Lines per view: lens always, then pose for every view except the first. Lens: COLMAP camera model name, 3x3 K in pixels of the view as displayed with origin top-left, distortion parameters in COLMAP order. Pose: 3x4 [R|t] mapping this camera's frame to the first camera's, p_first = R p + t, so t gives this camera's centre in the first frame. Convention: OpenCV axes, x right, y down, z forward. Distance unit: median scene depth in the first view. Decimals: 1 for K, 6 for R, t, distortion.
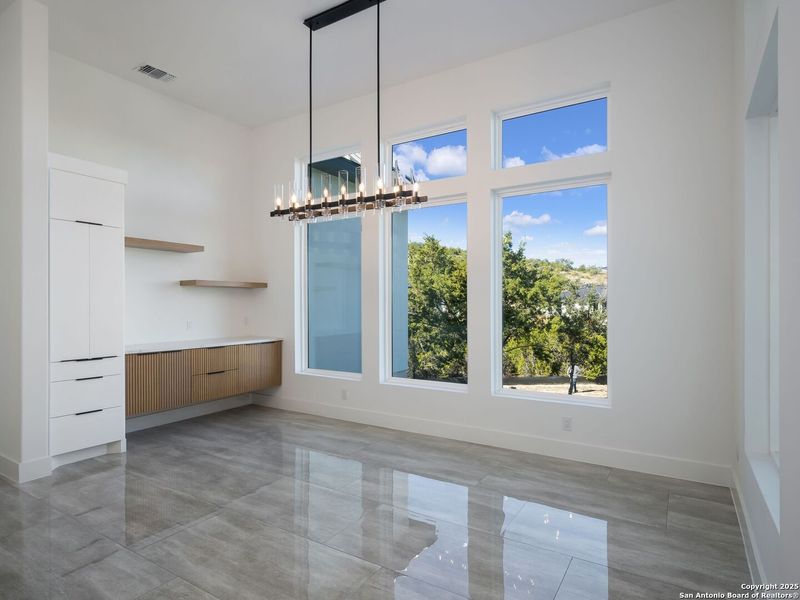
lens RADIAL K [[451.9, 0, 395.4], [0, 451.9, 303.6], [0, 0, 1]] dist [-0.000914, -0.001056]
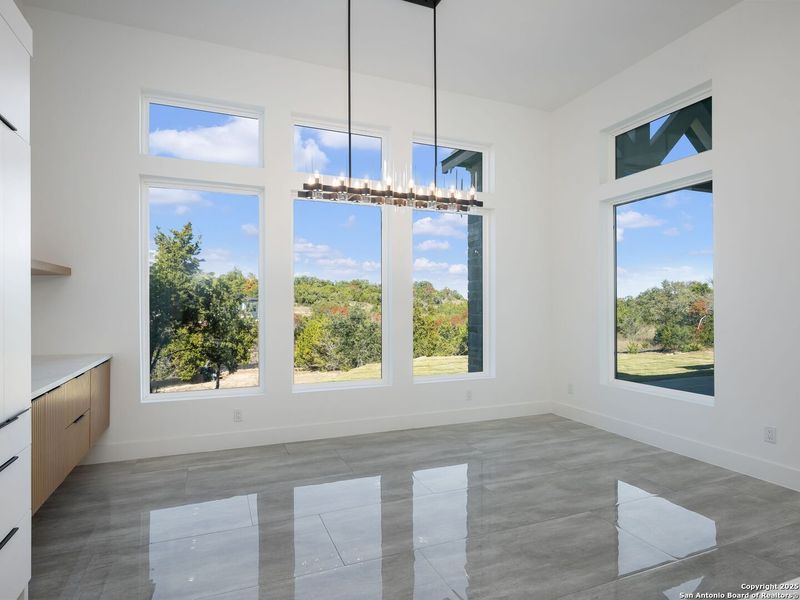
lens RADIAL K [[451.9, 0, 395.4], [0, 451.9, 303.6], [0, 0, 1]] dist [-0.000914, -0.001056]
pose [[0.583769, 0.001501, 0.811919, -0.703402], [-0.001910, 0.999998, -0.000475, 0.003084], [-0.811918, -0.001273, 0.583770, 0.362774]]
